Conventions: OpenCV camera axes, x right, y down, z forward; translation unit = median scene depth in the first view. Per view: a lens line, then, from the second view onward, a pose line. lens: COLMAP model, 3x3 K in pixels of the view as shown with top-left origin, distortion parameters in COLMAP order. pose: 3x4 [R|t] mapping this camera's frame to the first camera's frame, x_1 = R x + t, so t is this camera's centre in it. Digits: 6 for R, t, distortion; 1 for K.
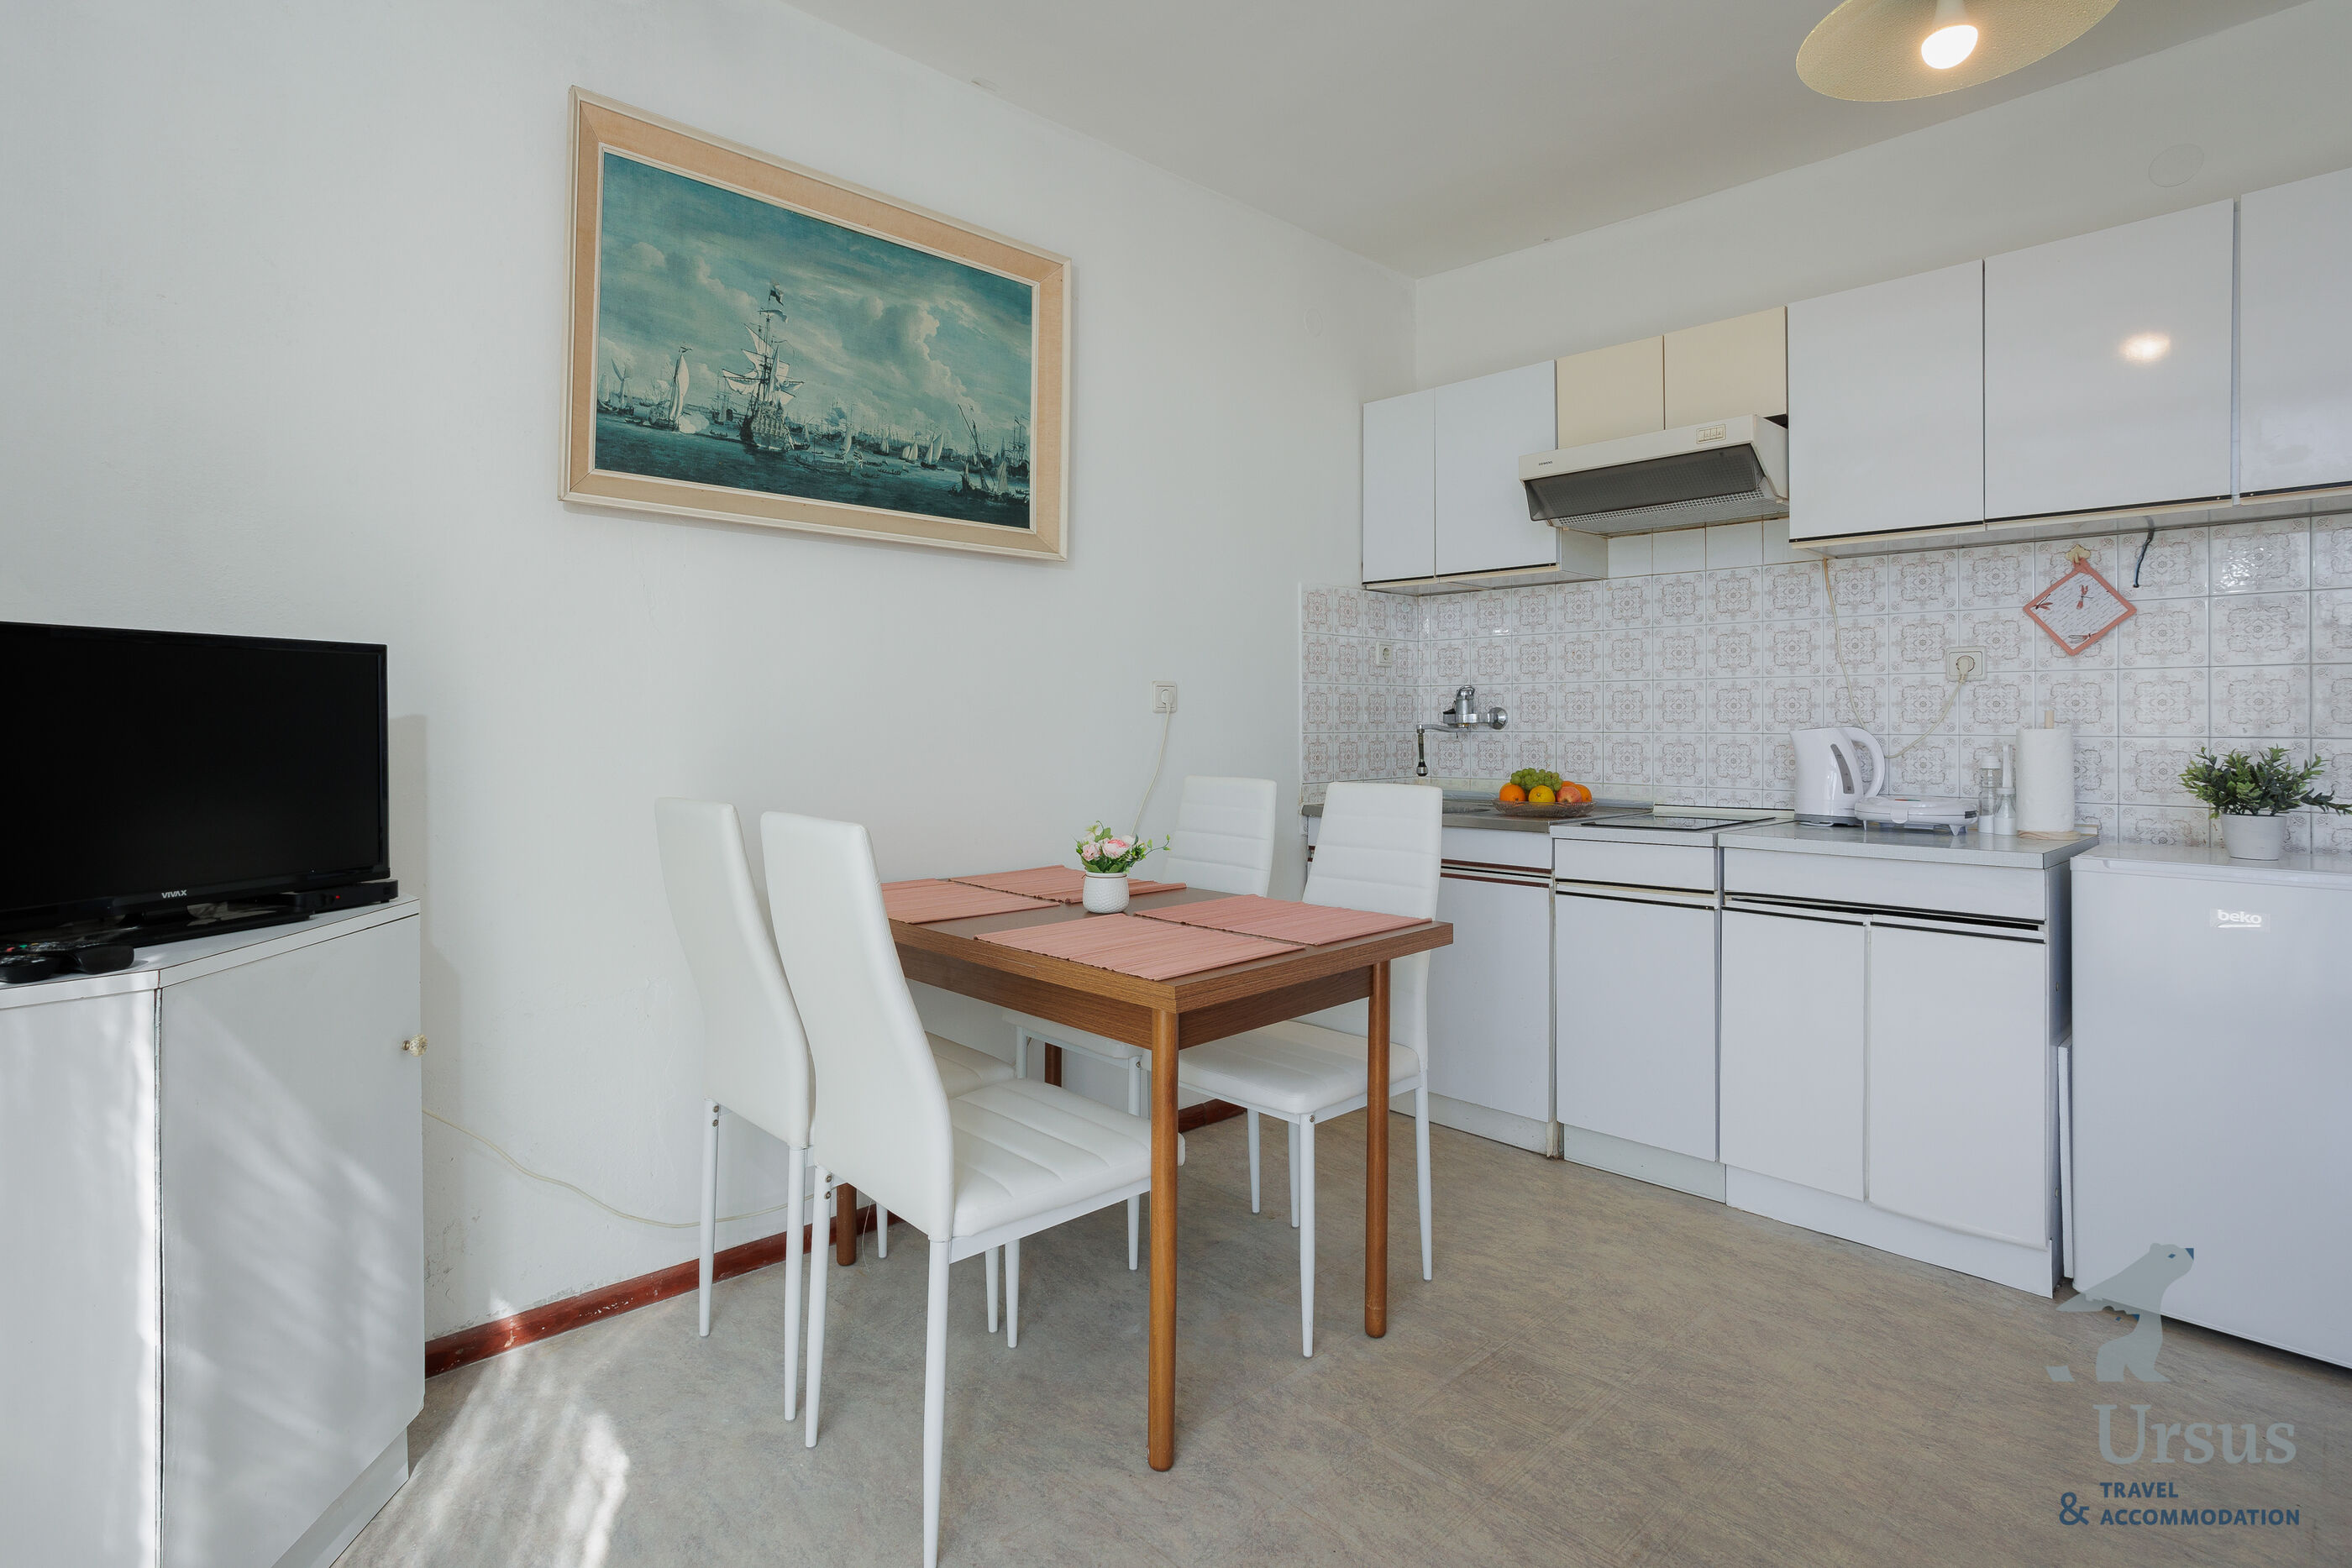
lens RADIAL K [[1168.8, 0, 1166.3], [0, 1168.8, 708.8], [0, 0, 1]] dist [-0.061428, 0.046847]
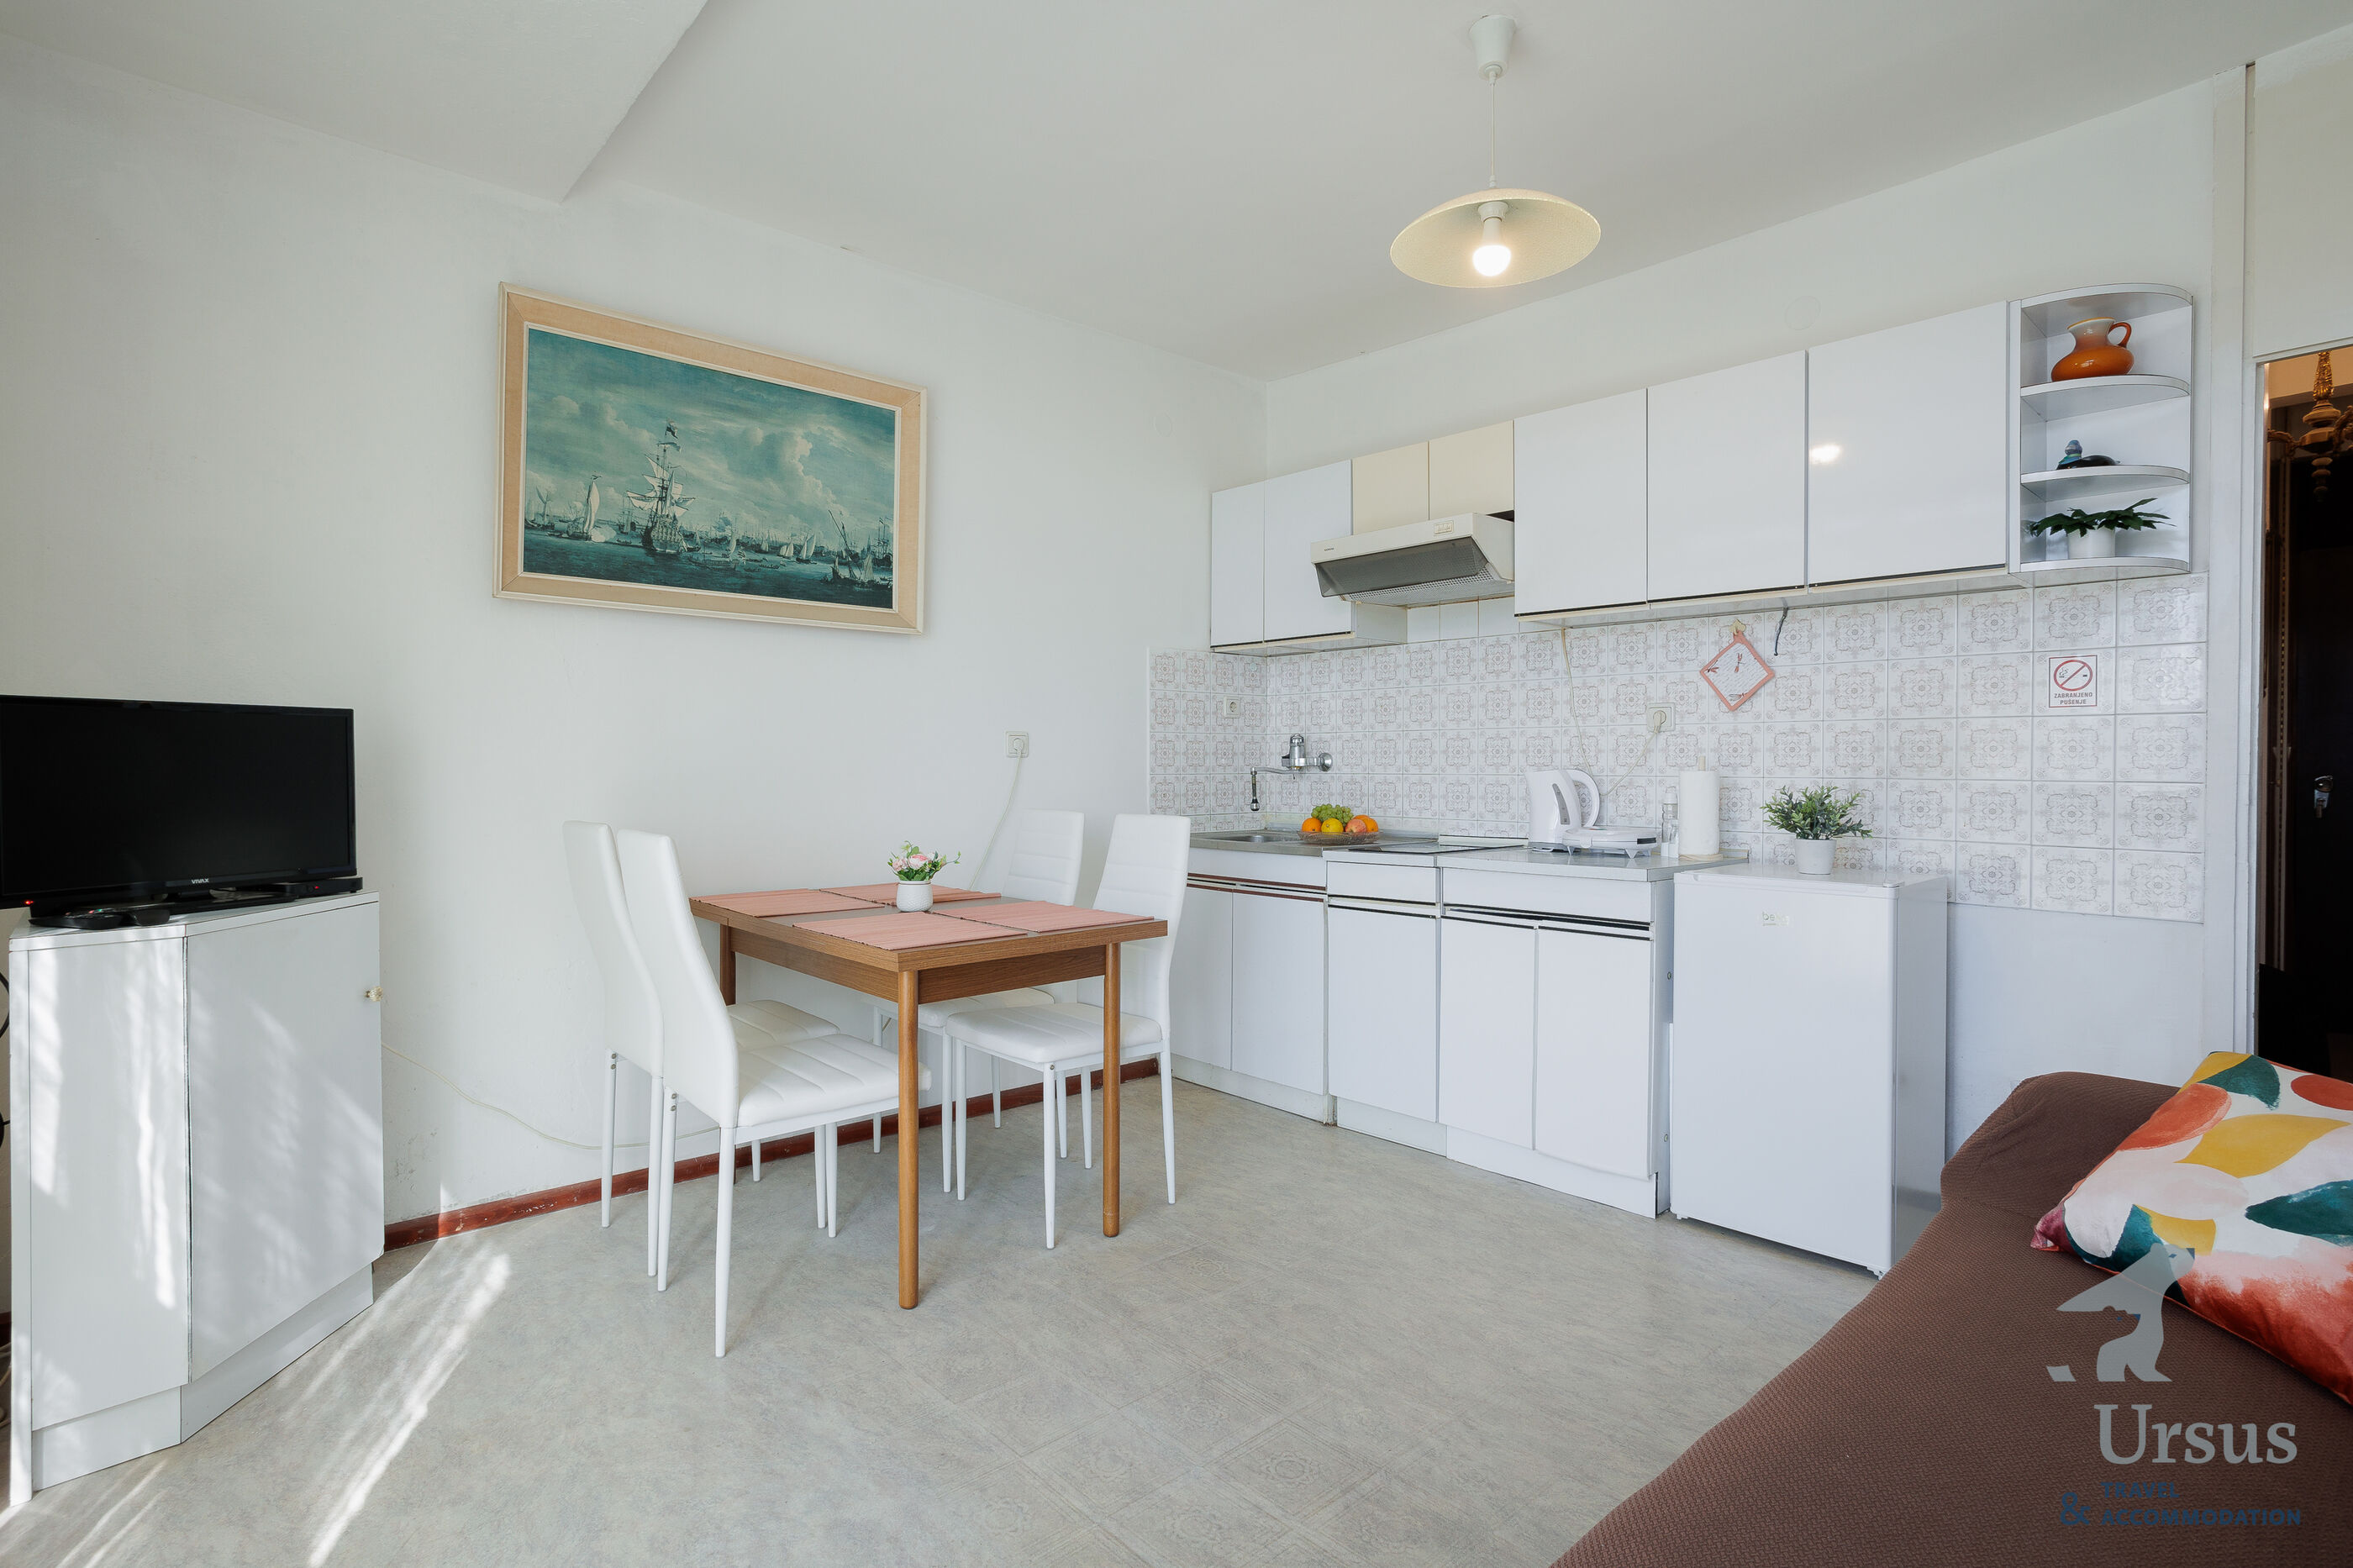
lens RADIAL K [[1146.0, 0, 1169.3], [0, 1146.0, 768.6], [0, 0, 1]] dist [-0.060023, 0.046239]
pose [[0.999605, 0.000770, -0.028084, 0.230006], [-0.000384, 0.999906, 0.013717, -0.001427], [0.028092, -0.013701, 0.999511, -0.222947]]
